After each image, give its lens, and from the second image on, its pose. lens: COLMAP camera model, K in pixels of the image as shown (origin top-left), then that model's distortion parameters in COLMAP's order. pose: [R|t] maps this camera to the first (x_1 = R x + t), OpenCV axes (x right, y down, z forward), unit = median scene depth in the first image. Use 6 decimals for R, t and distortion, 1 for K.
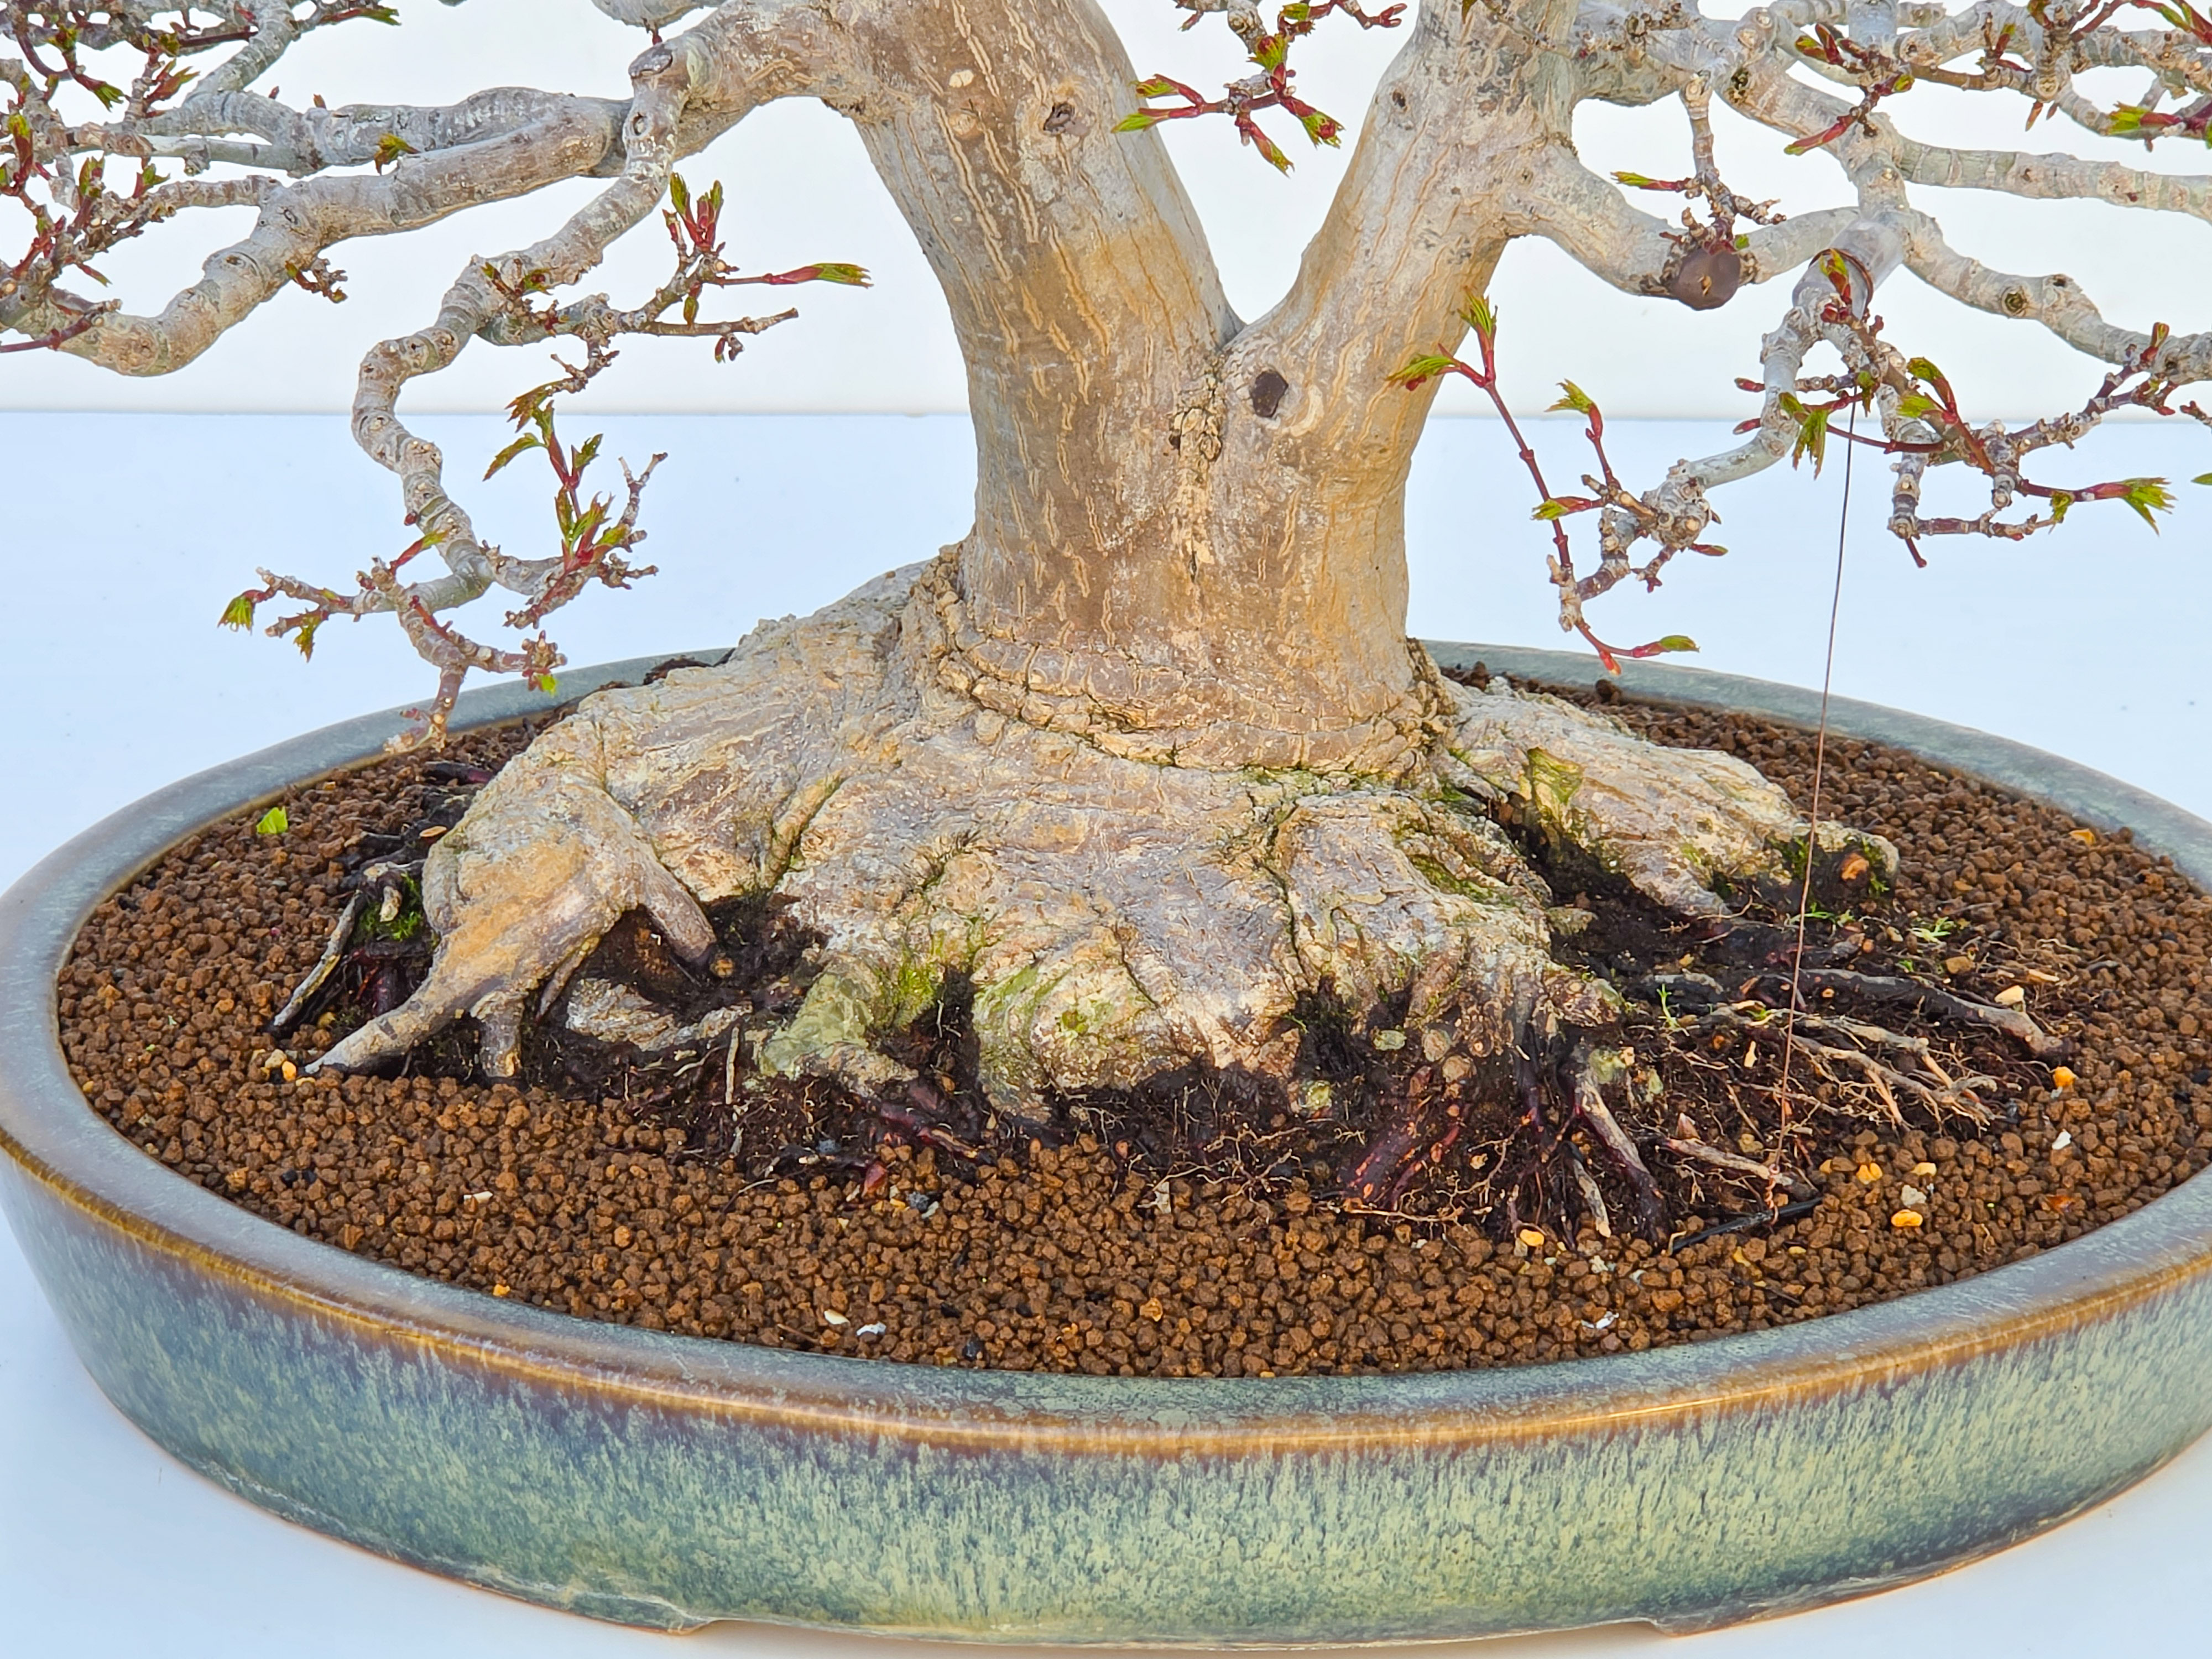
lens RADIAL K [[6544.4, 0, 1107.4], [0, 6544.4, 861.6], [0, 0, 1]] dist [-1.272694, 23.984906]
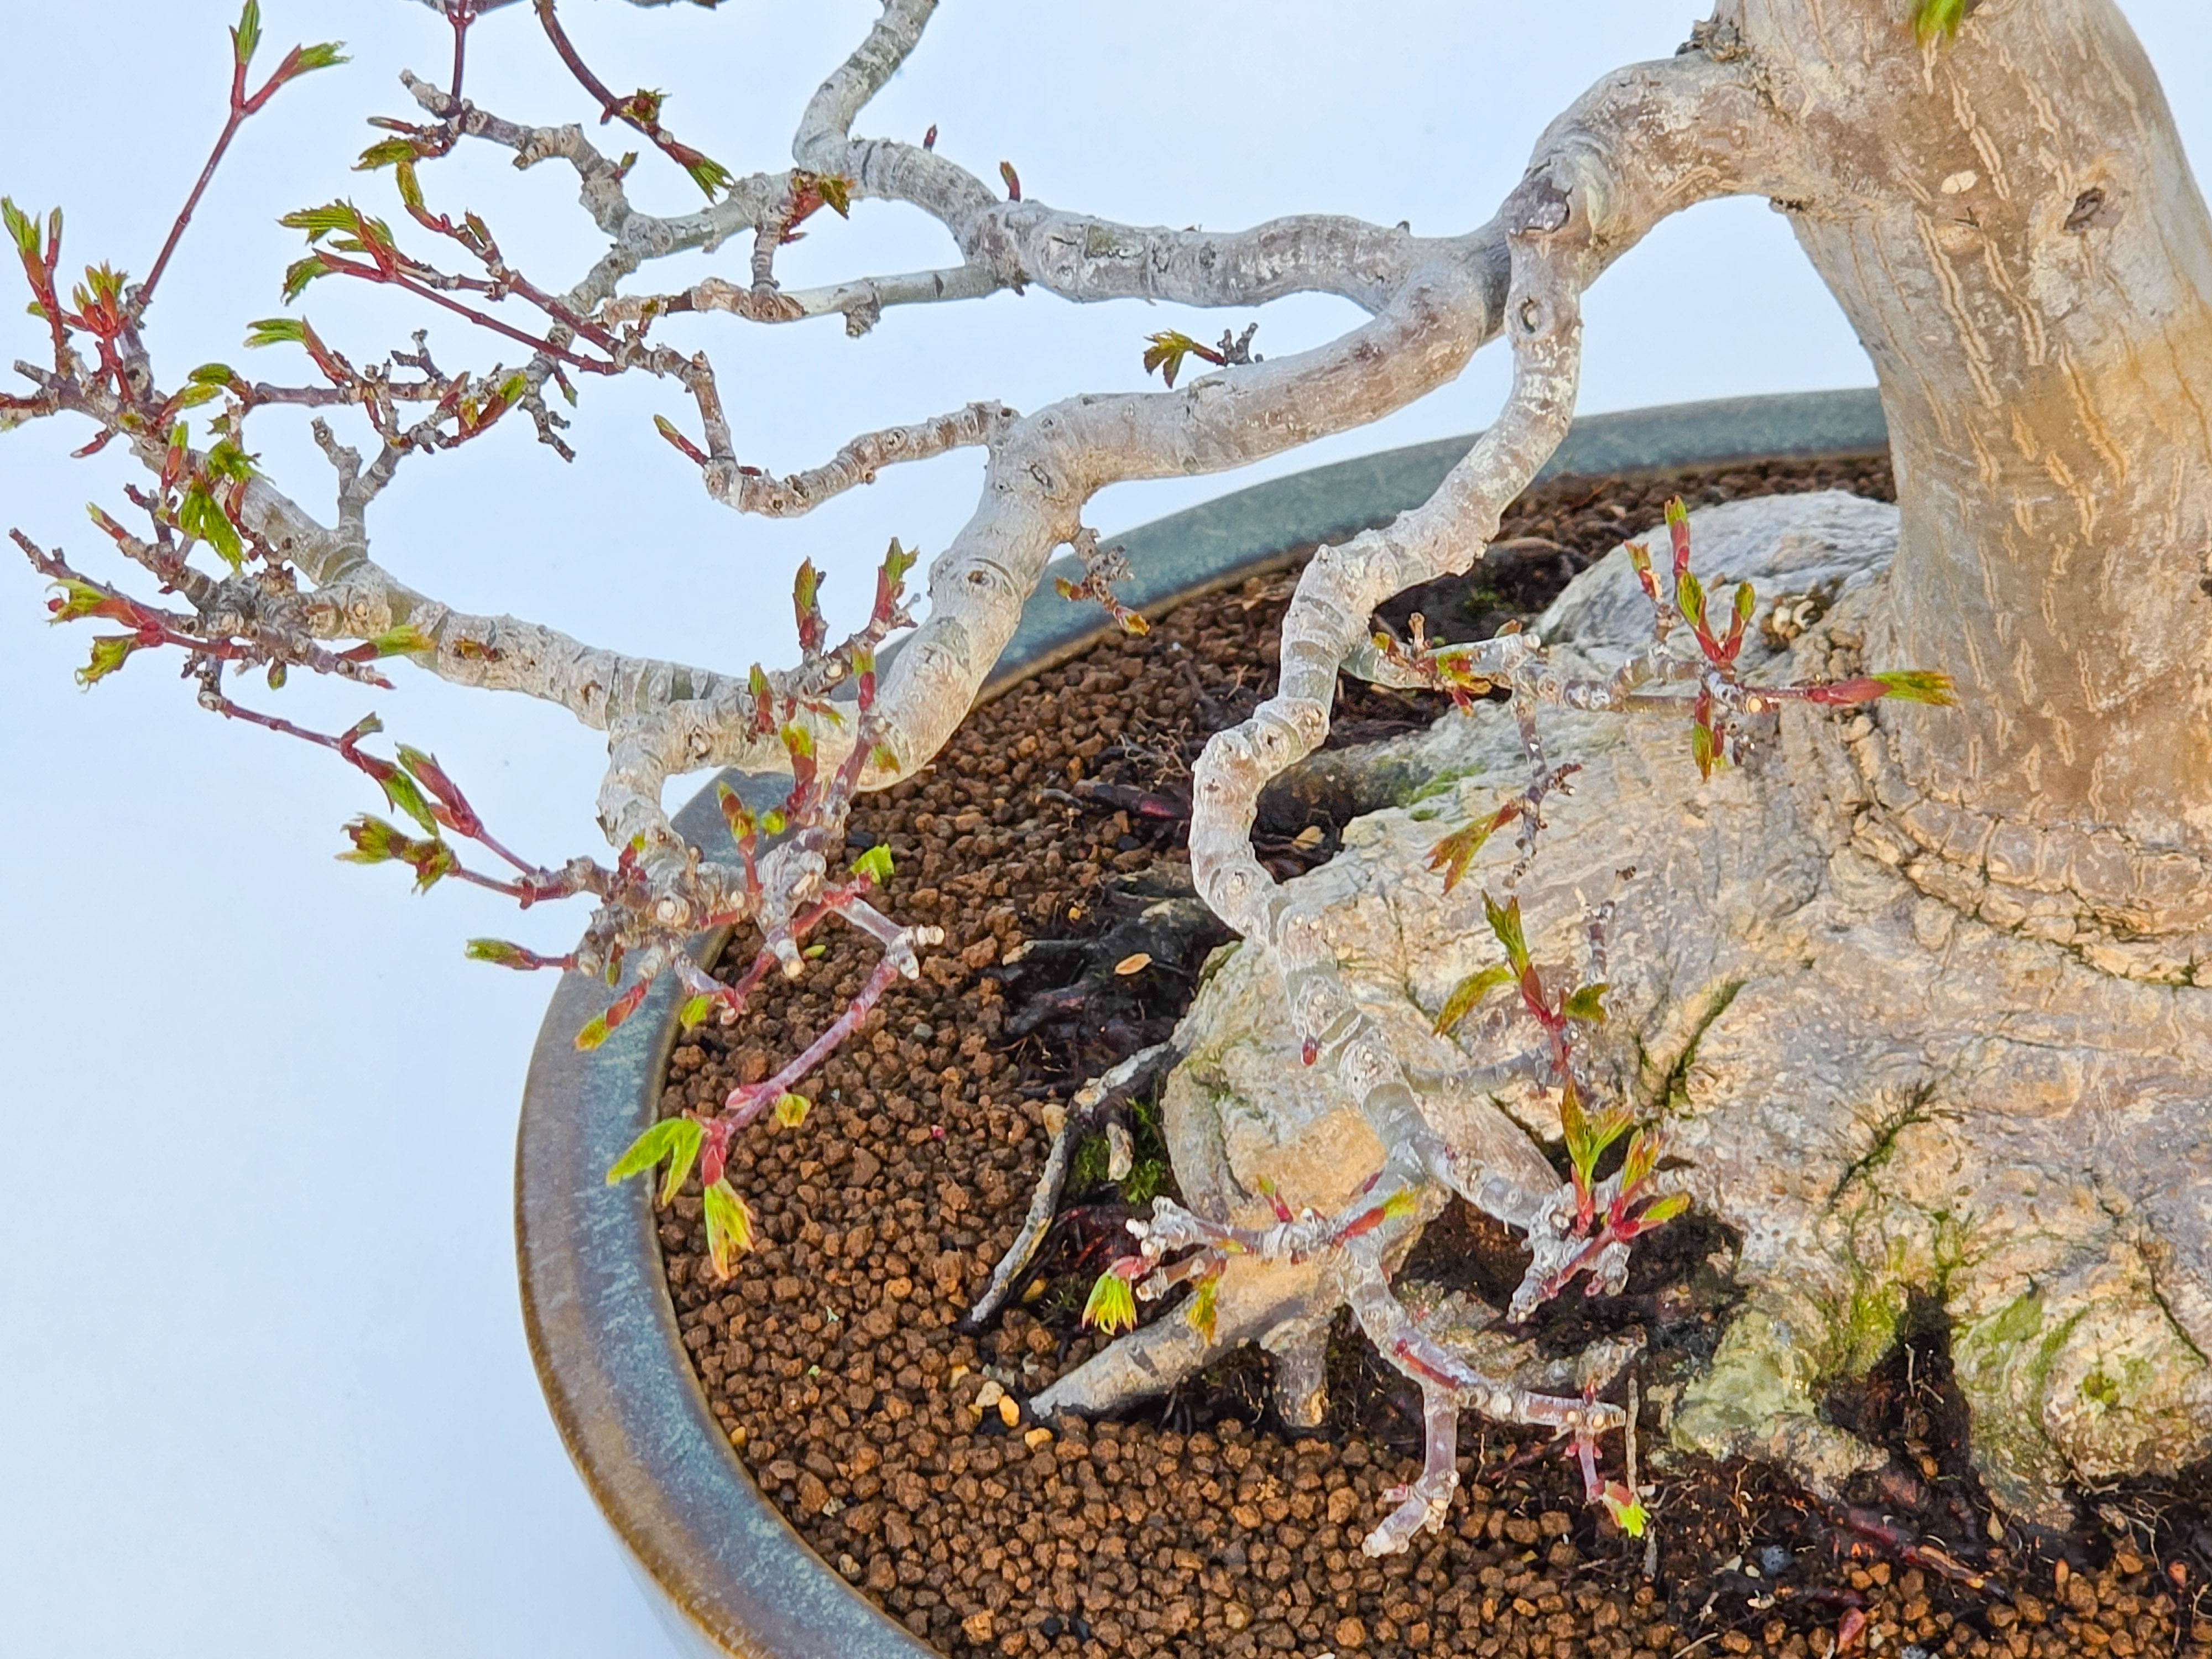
lens RADIAL K [[6442.0, 0, 984.1], [0, 6442.0, 838.0], [0, 0, 1]] dist [-0.646000, 8.174447]
pose [[0.998799, -0.047145, -0.013323, -0.119704], [0.048991, 0.961989, 0.268659, -0.237874], [0.000151, -0.268989, 0.963143, 0.307068]]
